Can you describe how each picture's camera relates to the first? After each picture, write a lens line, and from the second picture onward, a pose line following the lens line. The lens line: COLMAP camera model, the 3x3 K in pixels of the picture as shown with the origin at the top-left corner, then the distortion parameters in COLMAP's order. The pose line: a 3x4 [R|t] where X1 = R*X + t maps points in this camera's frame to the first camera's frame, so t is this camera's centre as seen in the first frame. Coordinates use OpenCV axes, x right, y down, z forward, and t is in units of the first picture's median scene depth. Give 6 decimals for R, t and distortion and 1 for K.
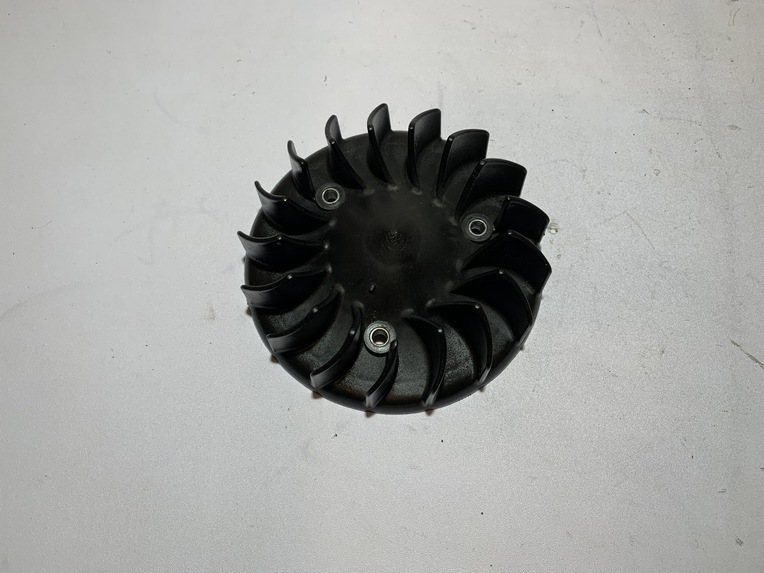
lens RADIAL K [[589.0, 0, 380.3], [0, 589.0, 281.6], [0, 0, 1]] dist [-0.044713, 0.030905]
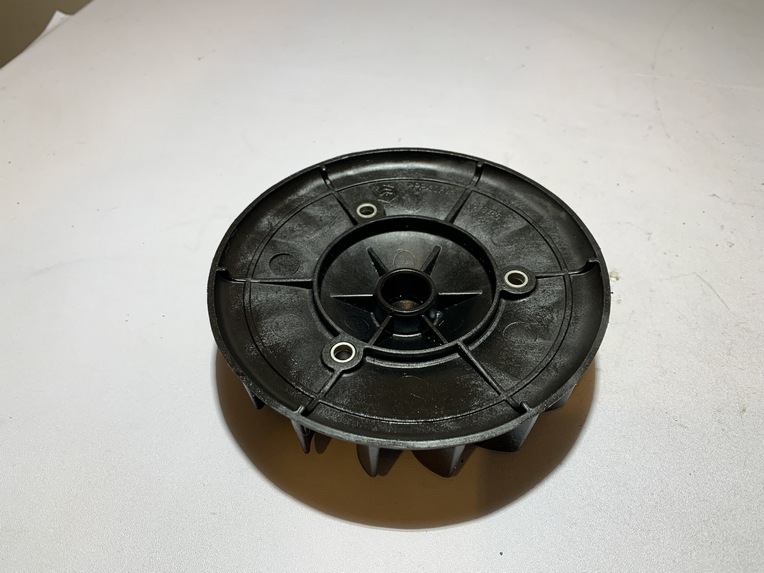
lens RADIAL K [[589.0, 0, 384.7], [0, 589.0, 282.8], [0, 0, 1]] dist [-0.044713, 0.030905]
pose [[0.981290, 0.137473, -0.134803, 0.069601], [-0.178524, 0.911871, -0.369622, 0.340493], [0.072110, 0.386772, 0.919352, 0.134403]]
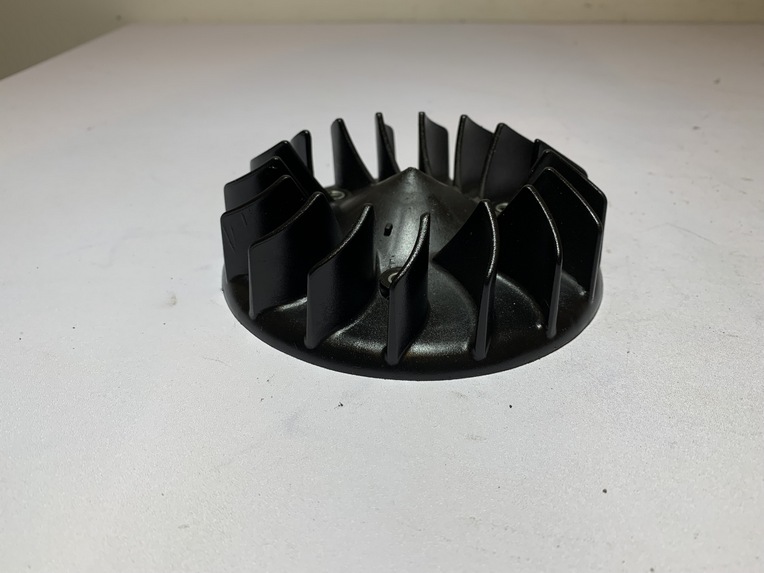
lens RADIAL K [[589.0, 0, 381.0], [0, 589.0, 289.8], [0, 0, 1]] dist [-0.044713, 0.030905]
pose [[0.999193, -0.018708, 0.035545, -0.049171], [0.036610, 0.788238, -0.614281, 0.514080], [-0.016526, 0.615086, 0.788287, 0.397801]]
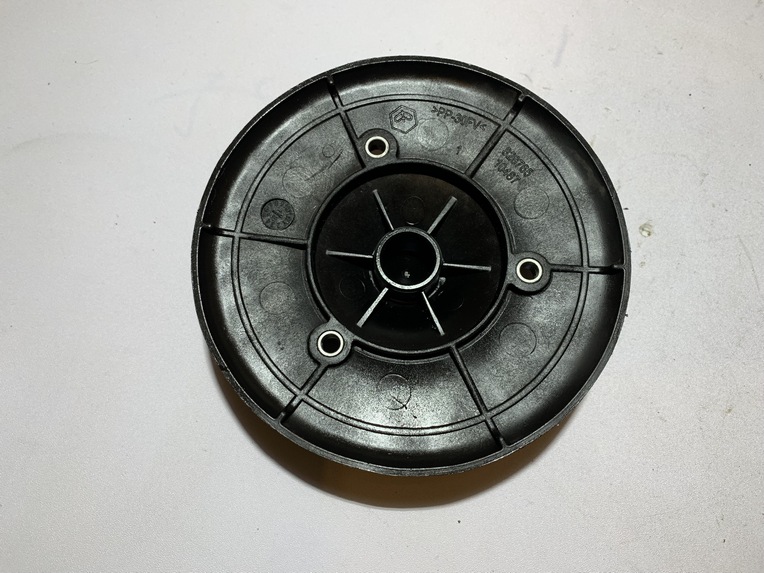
lens RADIAL K [[589.0, 0, 379.9], [0, 589.0, 286.8], [0, 0, 1]] dist [-0.044713, 0.030905]
pose [[0.951590, 0.297434, -0.077520, 0.024816], [-0.290974, 0.952981, 0.084625, 0.027134], [0.099046, -0.057972, 0.993393, 0.140966]]
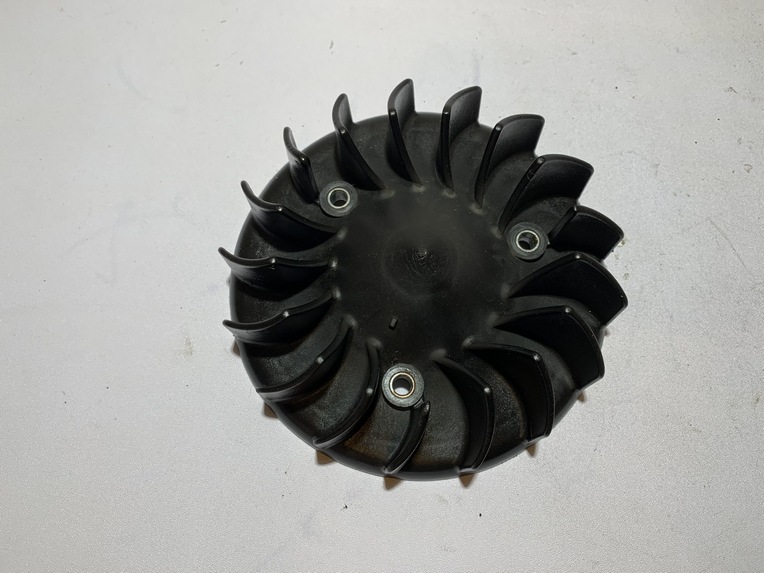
lens RADIAL K [[589.0, 0, 382.5], [0, 589.0, 290.1], [0, 0, 1]] dist [-0.044713, 0.030905]
pose [[0.999984, 0.005517, 0.000849, -0.026840], [-0.005559, 0.998055, 0.062090, -0.073400], [-0.000505, -0.062094, 0.998070, 0.214646]]
